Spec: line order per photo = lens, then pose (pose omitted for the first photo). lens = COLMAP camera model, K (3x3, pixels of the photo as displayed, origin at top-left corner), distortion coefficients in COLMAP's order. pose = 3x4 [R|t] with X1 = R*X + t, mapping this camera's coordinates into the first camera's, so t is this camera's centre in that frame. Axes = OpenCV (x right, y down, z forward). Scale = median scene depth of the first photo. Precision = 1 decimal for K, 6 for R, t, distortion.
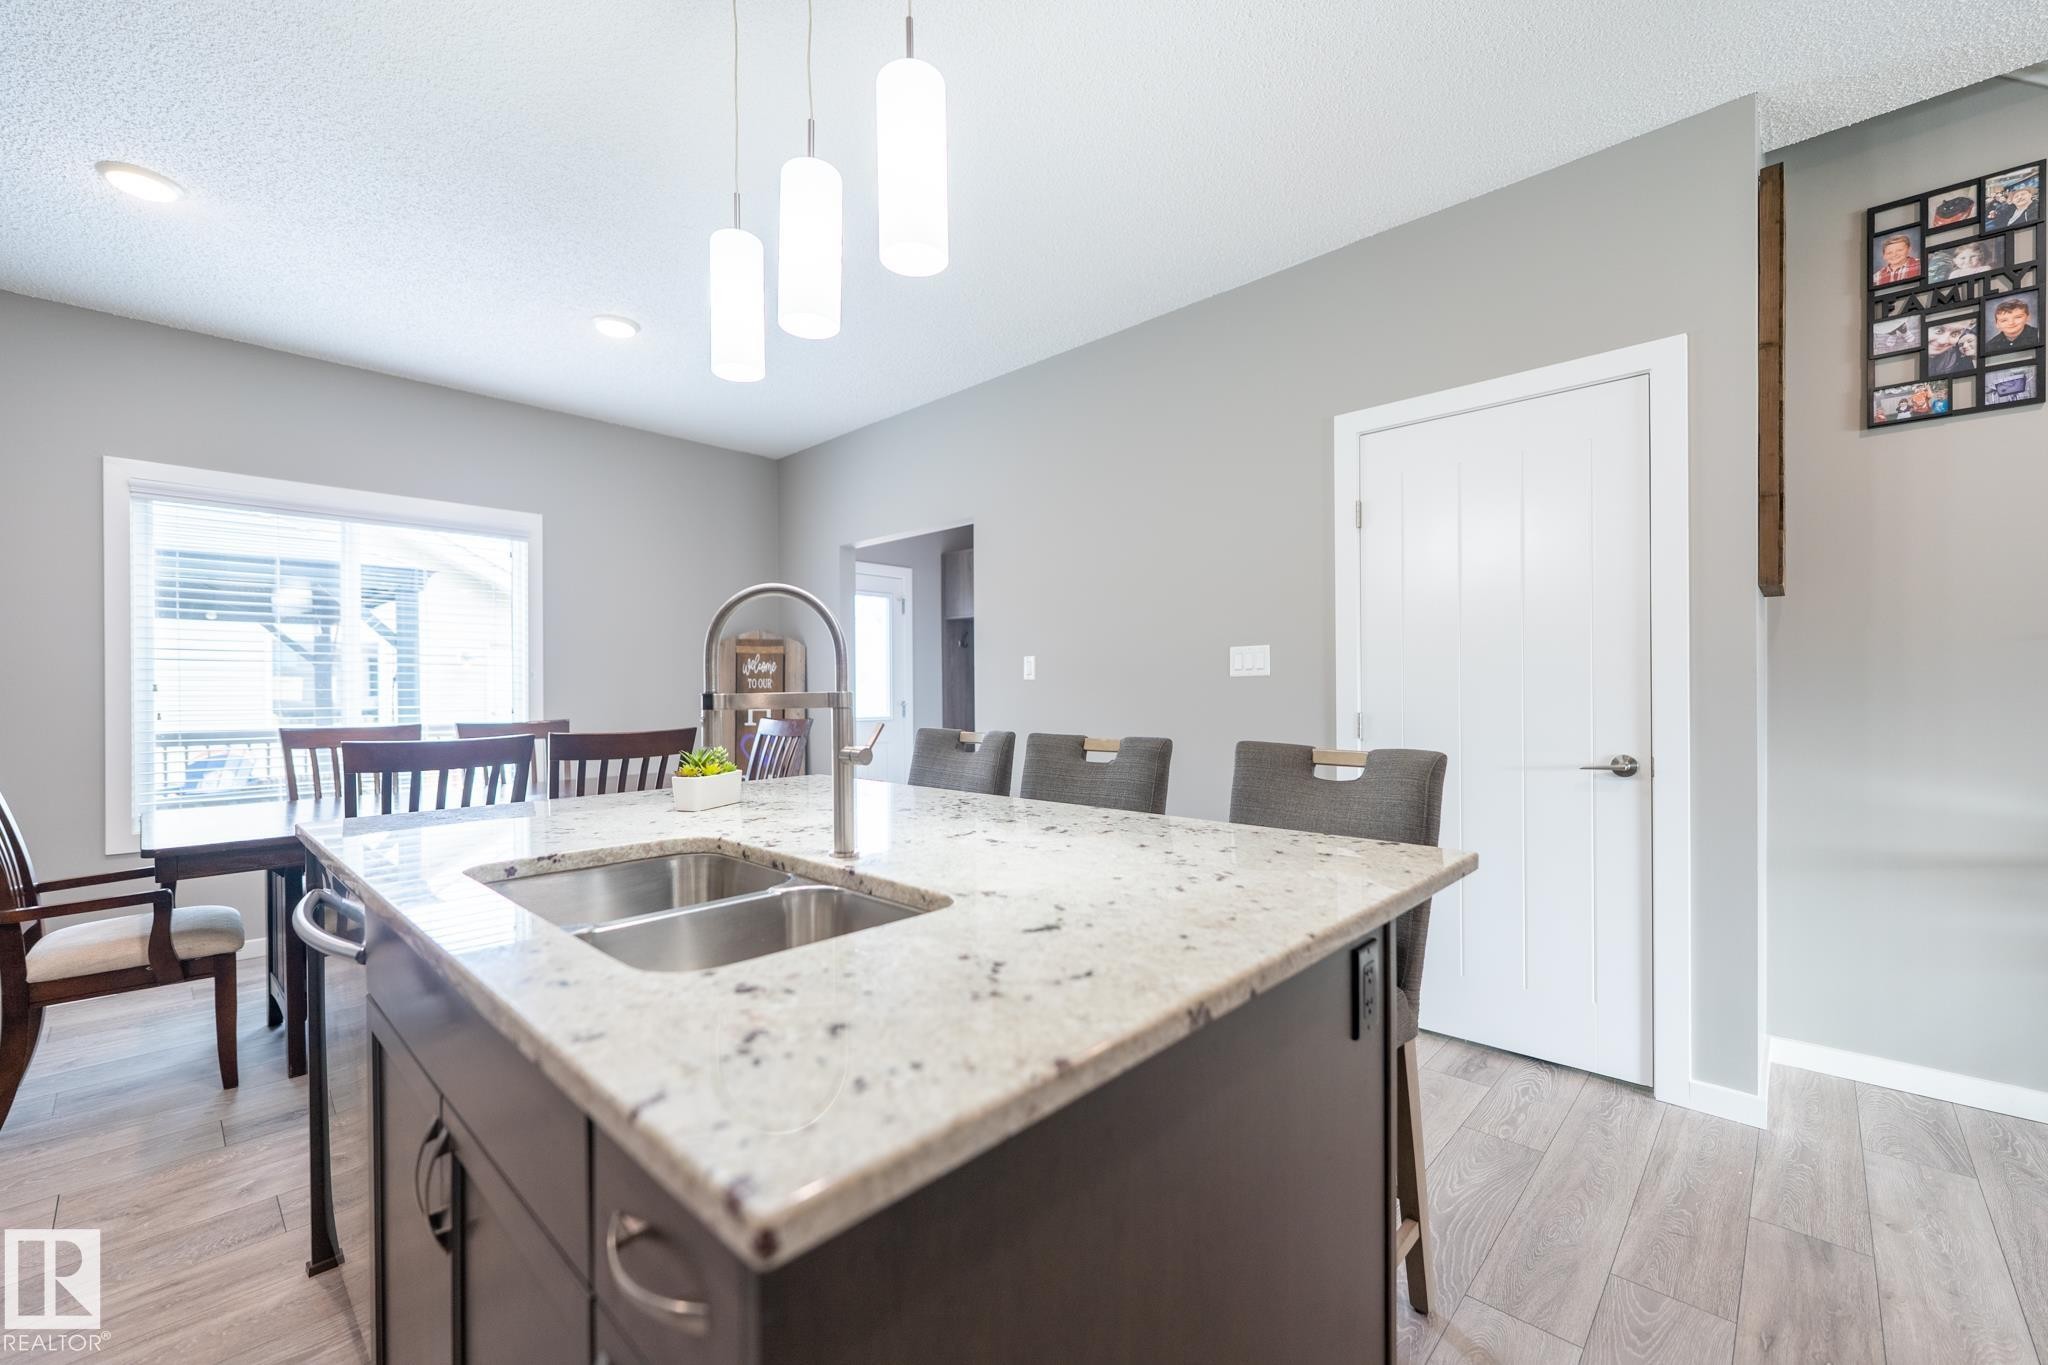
lens RADIAL K [[828.4, 0, 1010.4], [0, 828.4, 695.7], [0, 0, 1]] dist [0.000174, -0.000640]
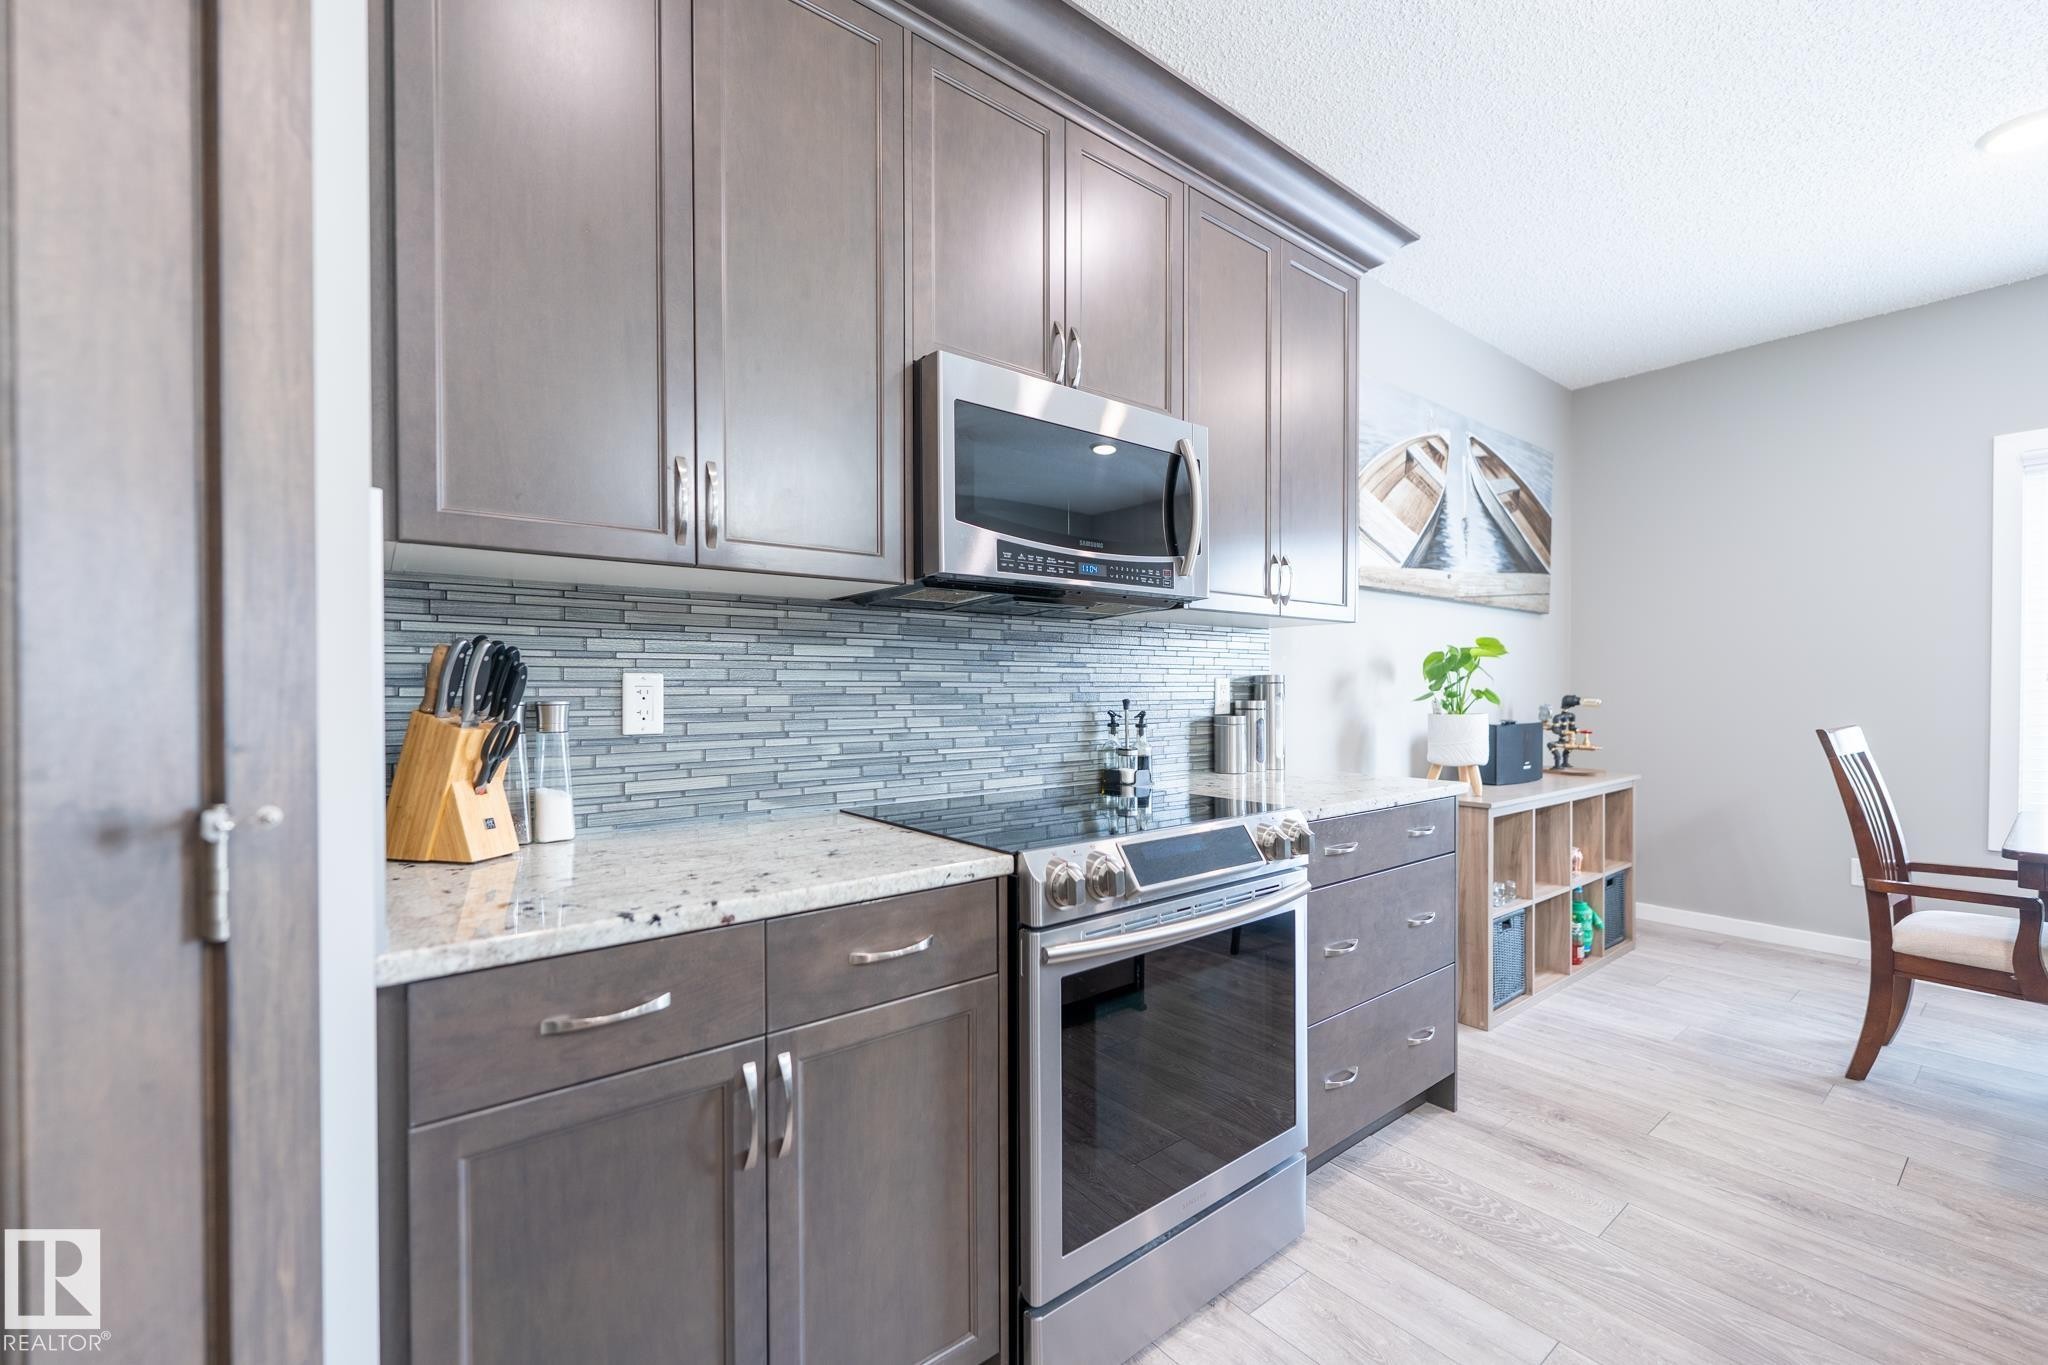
lens RADIAL K [[828.4, 0, 1010.3], [0, 828.4, 696.7], [0, 0, 1]] dist [0.000174, -0.000640]
pose [[-0.147882, 0.017653, -0.988847, 0.040729], [-0.003133, 0.999827, 0.018318, -0.000843], [0.989000, 0.005807, -0.147801, 0.014063]]
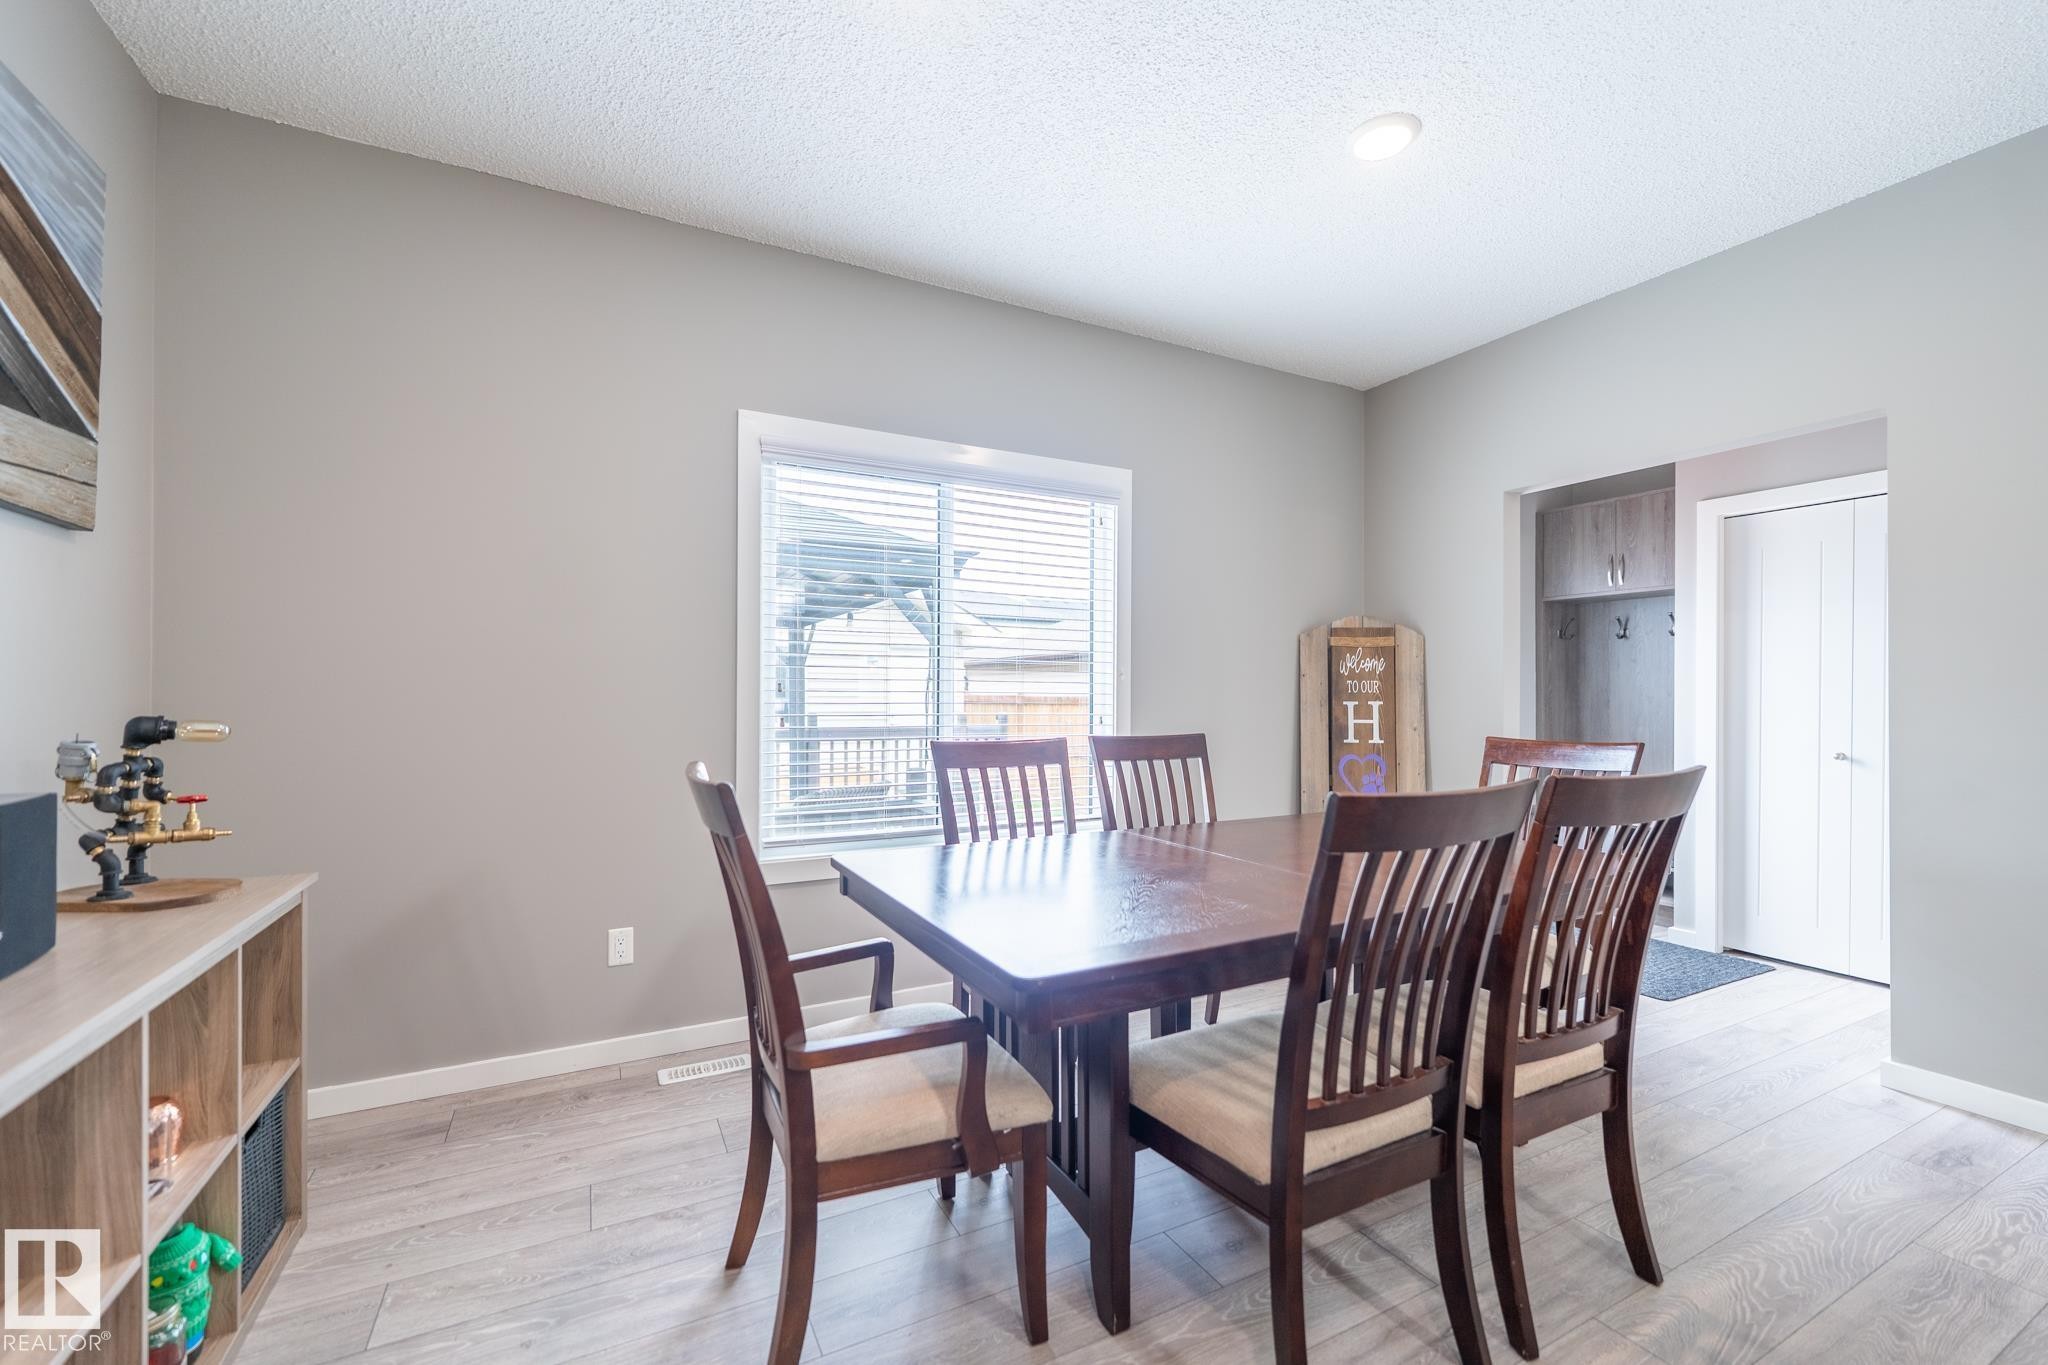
lens RADIAL K [[828.4, 0, 1015.4], [0, 828.4, 694.0], [0, 0, 1]] dist [0.000174, -0.000640]
pose [[0.946649, 0.007071, -0.322190, -0.728870], [-0.010123, 0.999918, -0.007798, 0.001704], [0.322108, 0.010643, 0.946643, 0.393492]]
